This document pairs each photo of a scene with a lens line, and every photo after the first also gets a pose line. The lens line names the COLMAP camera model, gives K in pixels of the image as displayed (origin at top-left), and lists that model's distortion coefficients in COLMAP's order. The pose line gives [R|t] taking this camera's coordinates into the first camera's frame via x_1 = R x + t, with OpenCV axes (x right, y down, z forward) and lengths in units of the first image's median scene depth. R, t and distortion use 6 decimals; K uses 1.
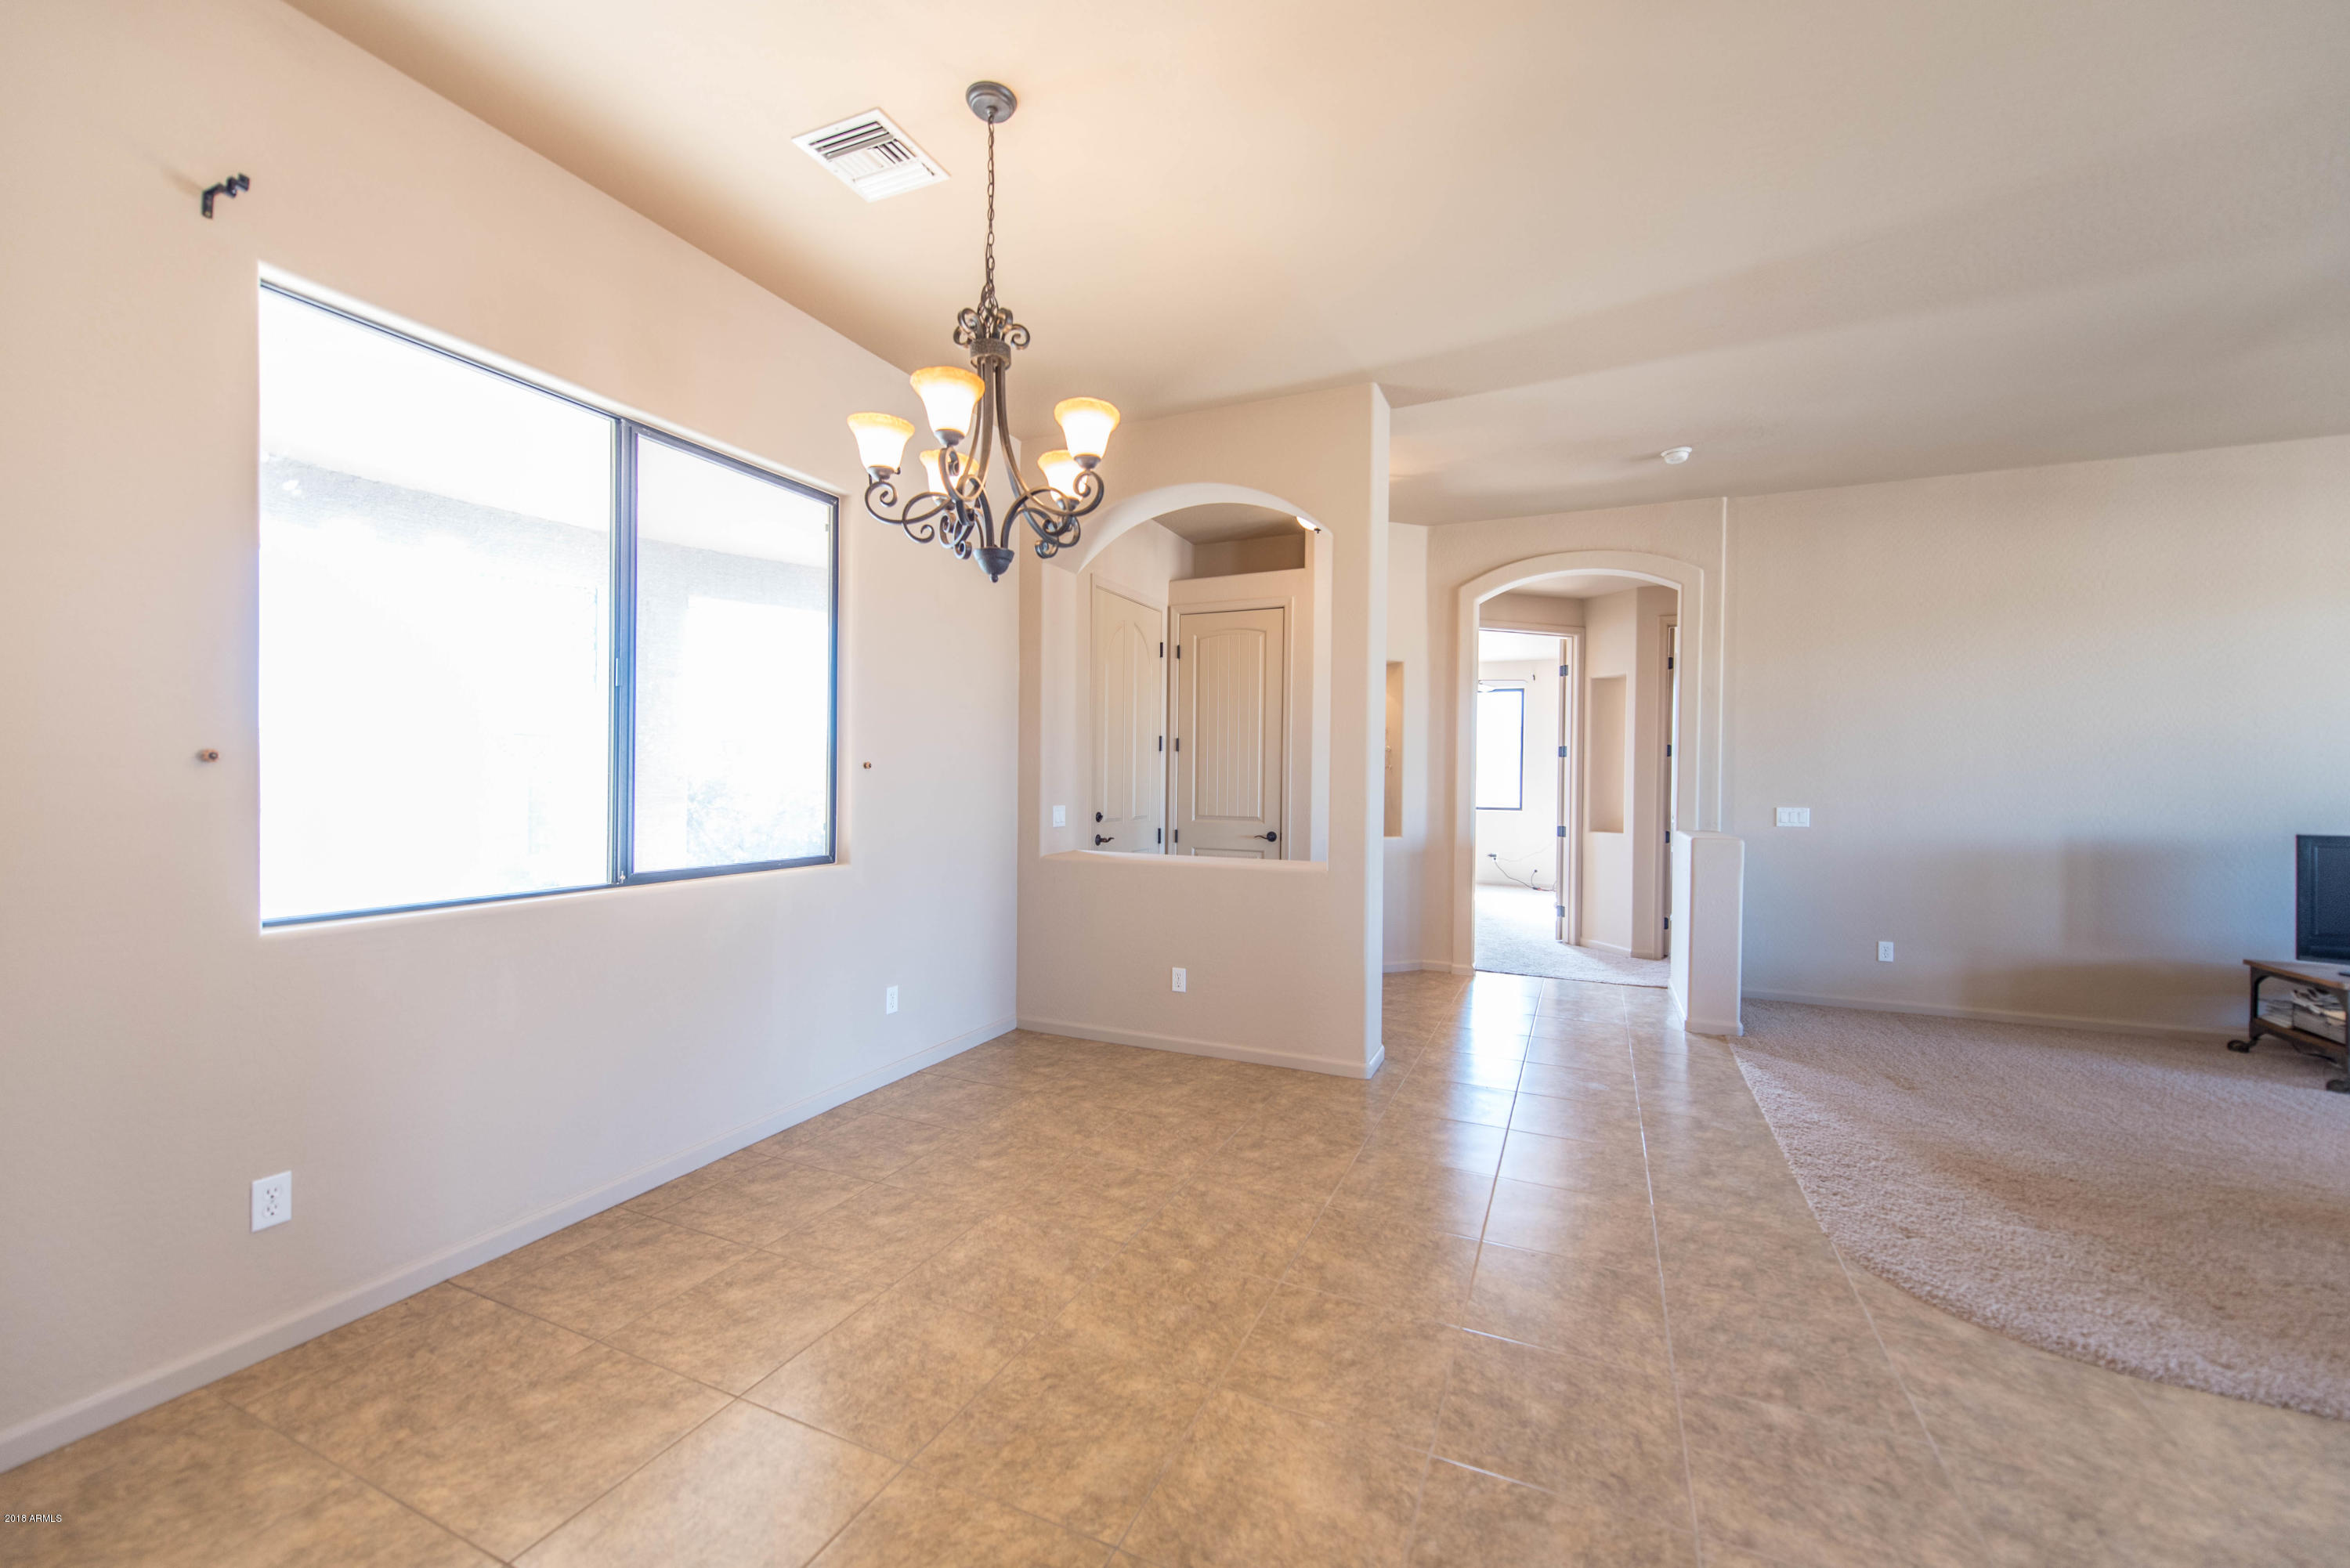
lens RADIAL K [[920.2, 0, 1175.8], [0, 920.2, 781.7], [0, 0, 1]] dist [0.017484, -0.005607]
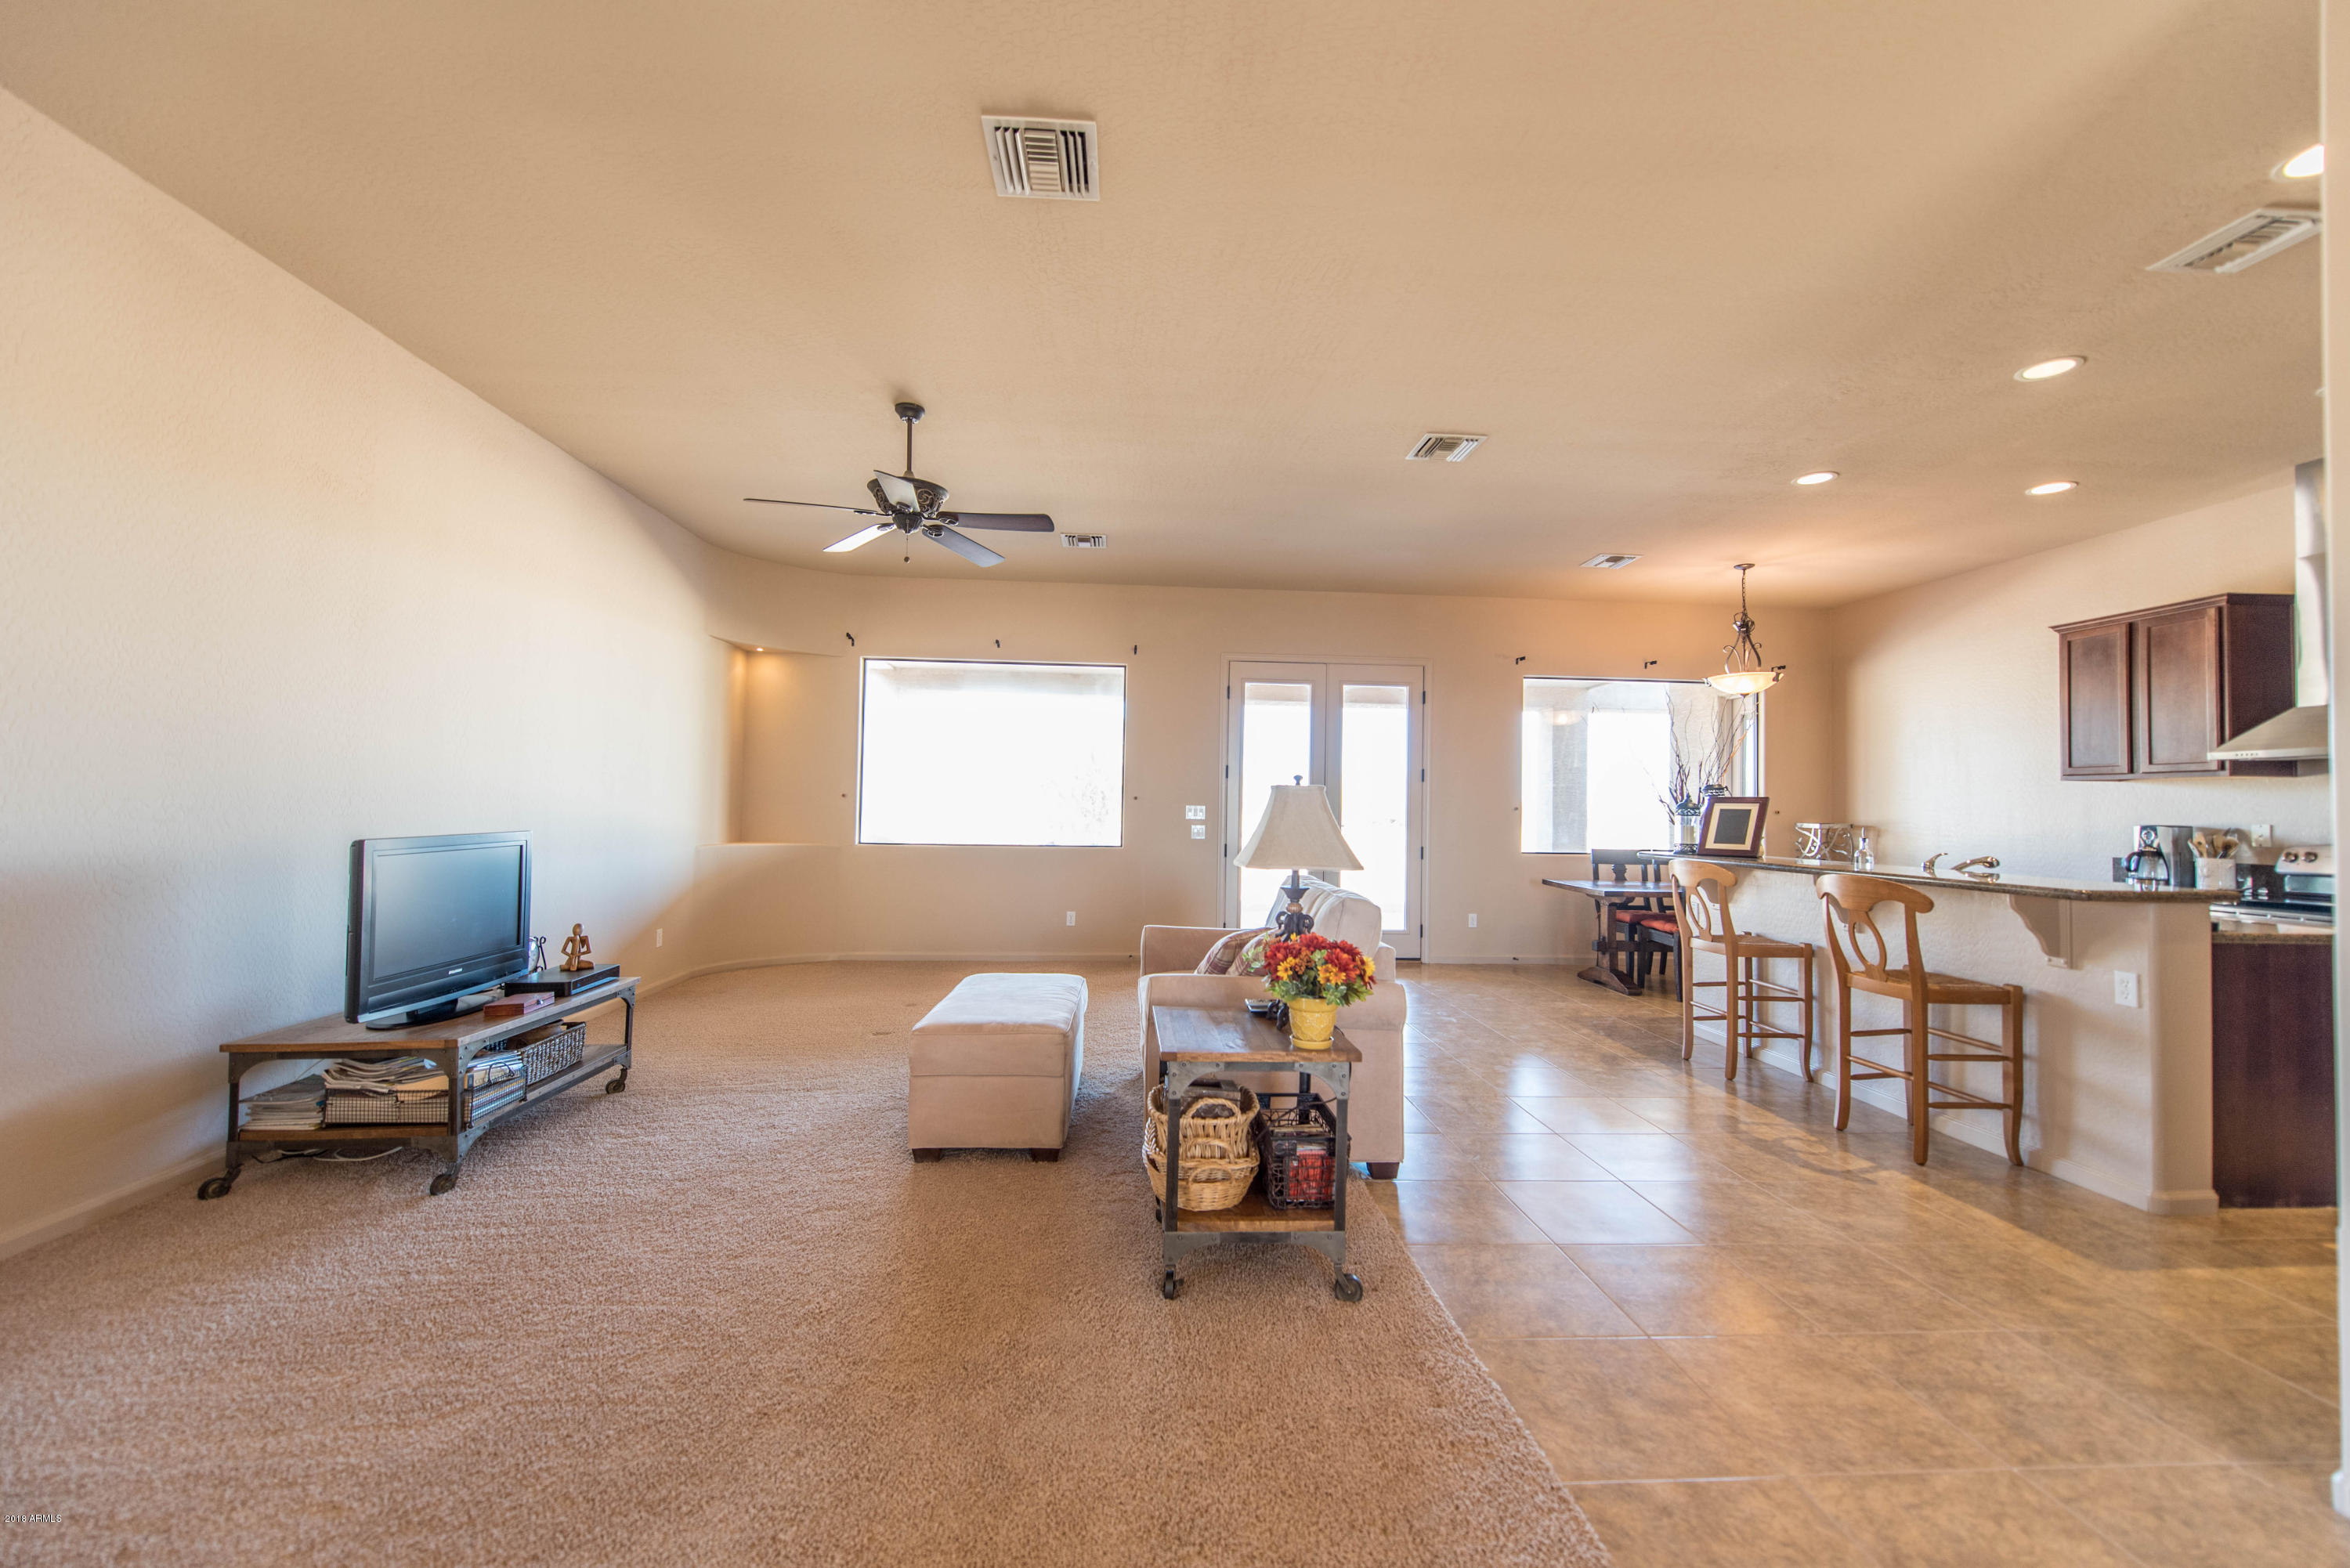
lens RADIAL K [[920.2, 0, 1175.8], [0, 920.2, 781.7], [0, 0, 1]] dist [0.017484, -0.005607]
pose [[-0.466769, 0.008998, 0.884334, 0.409968], [-0.013821, 0.999752, -0.017468, 0.021797], [-0.884271, -0.020376, -0.466529, 1.032926]]
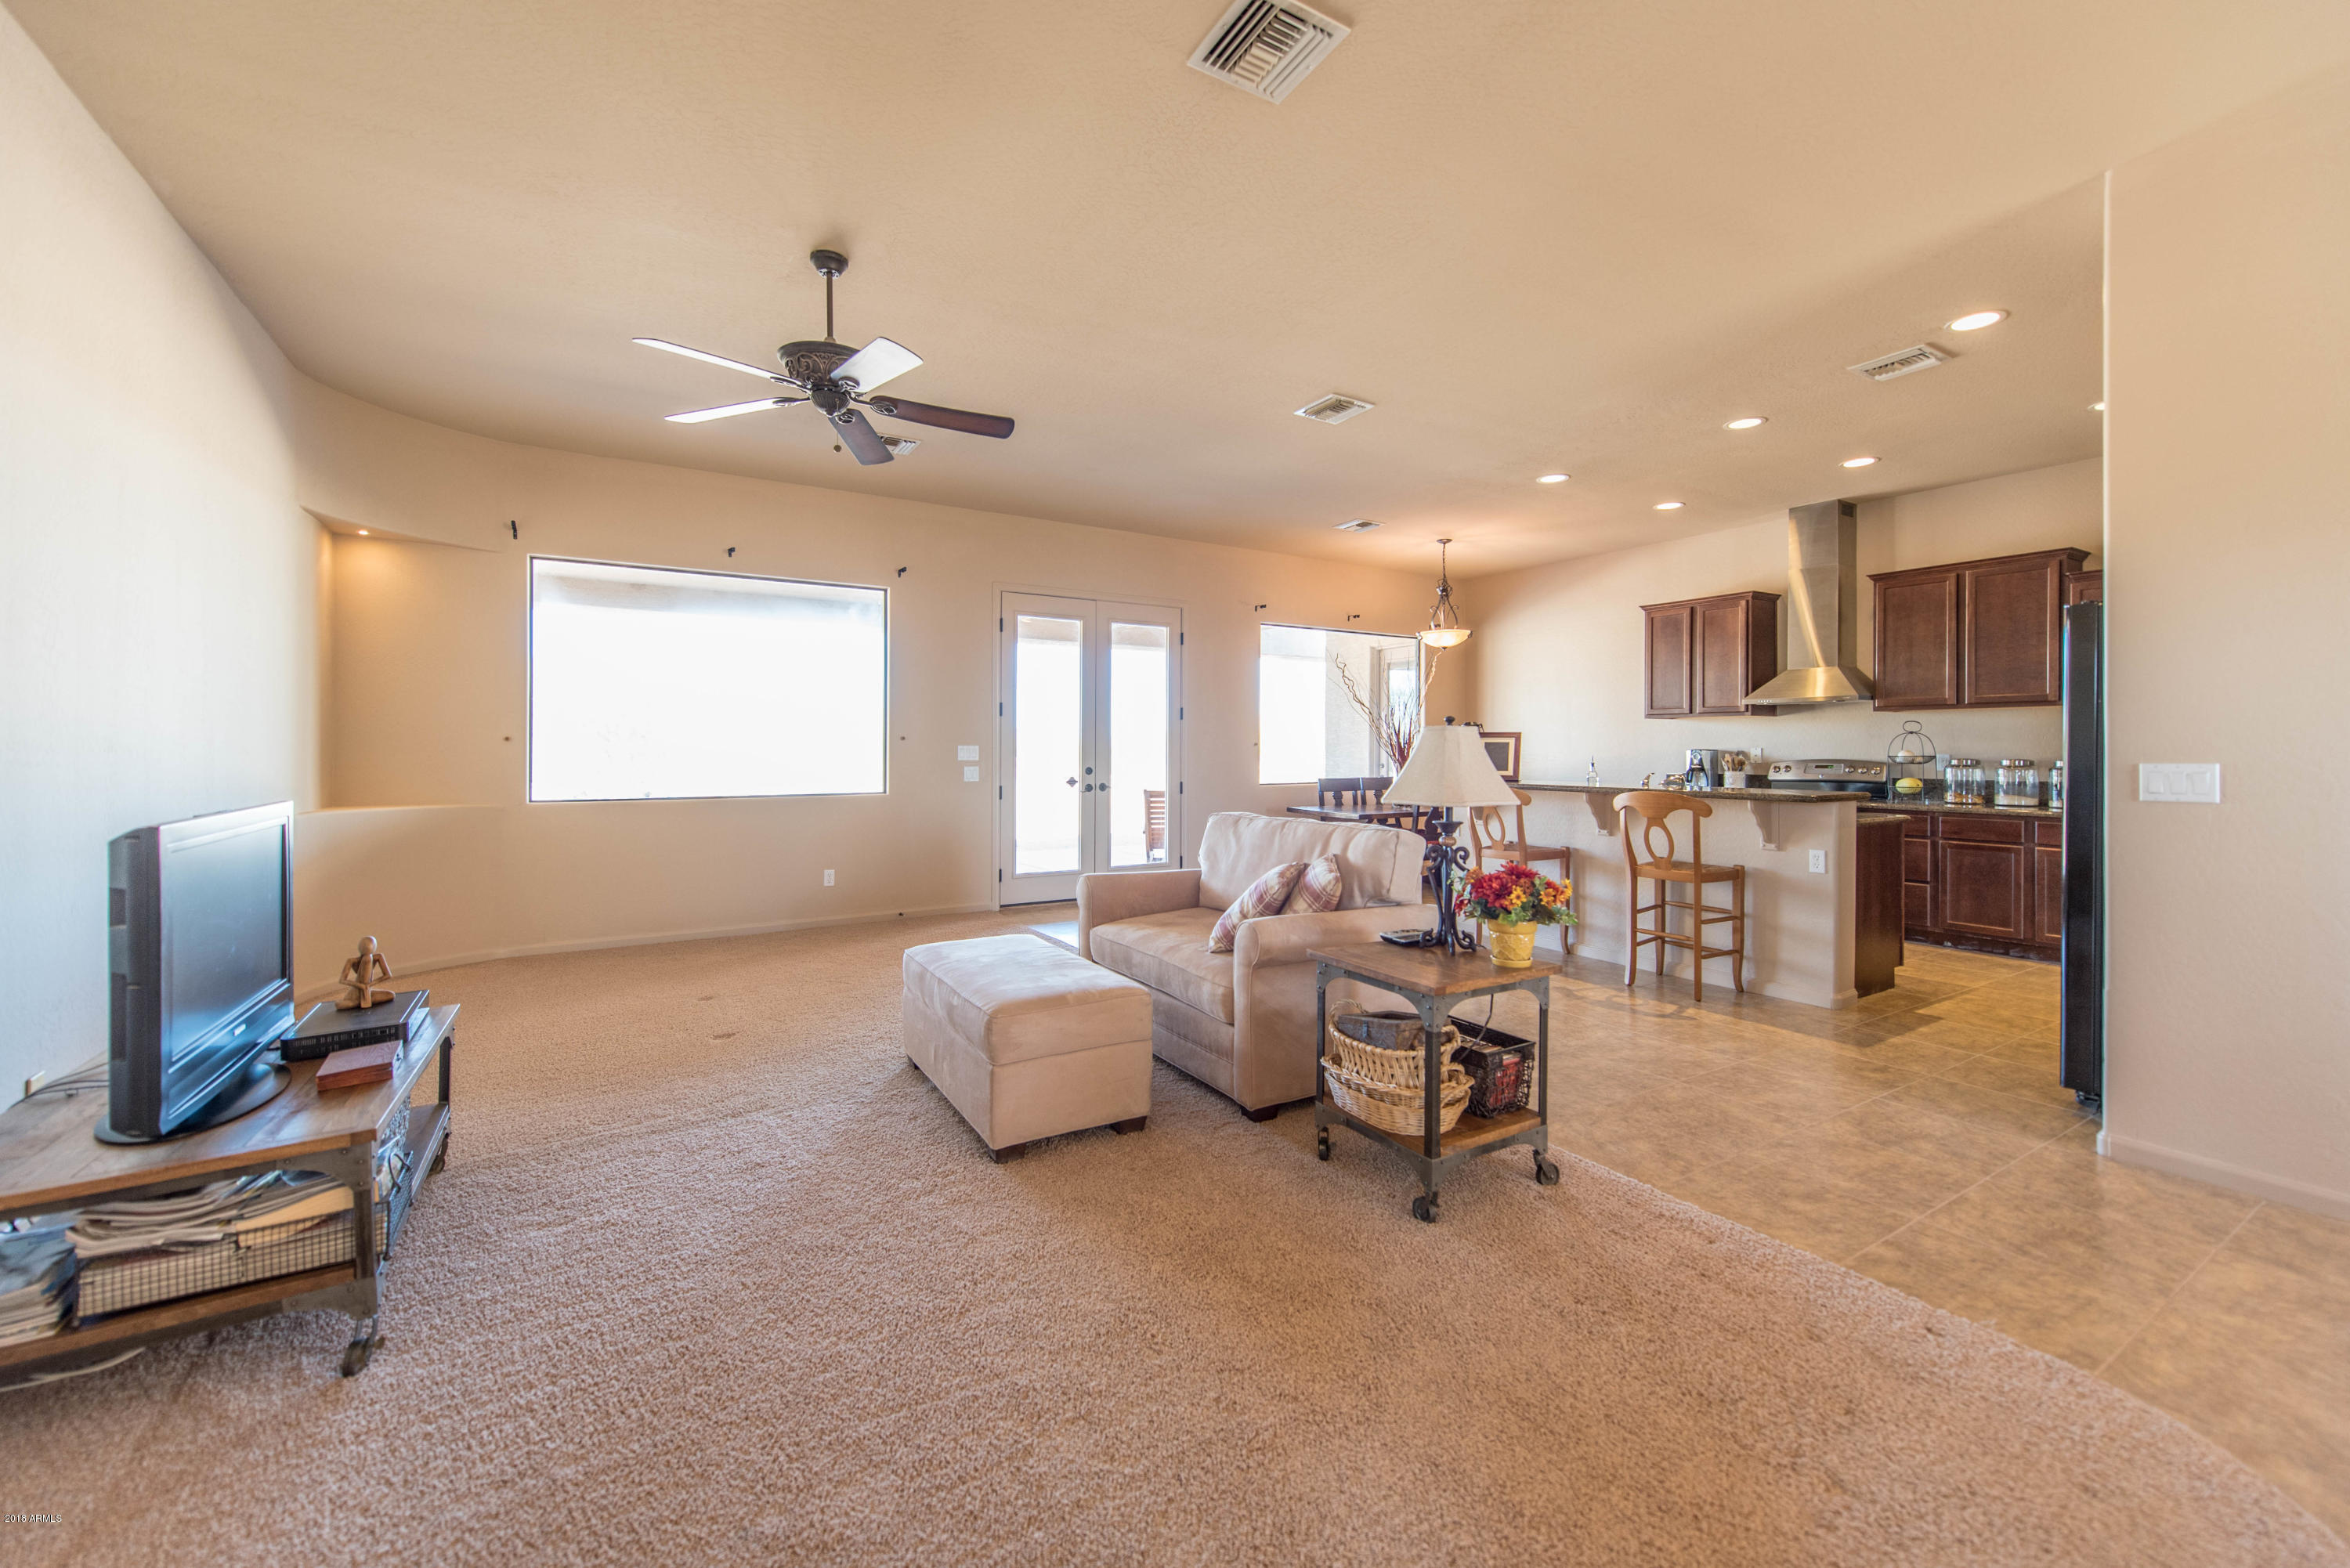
lens RADIAL K [[934.5, 0, 1182.7], [0, 934.5, 750.9], [0, 0, 1]] dist [0.010521, -0.000670]
pose [[-0.825846, -0.010668, 0.563794, 0.787768], [-0.003474, 0.999898, 0.013832, 0.020608], [-0.563884, 0.009465, -0.825799, 1.421110]]
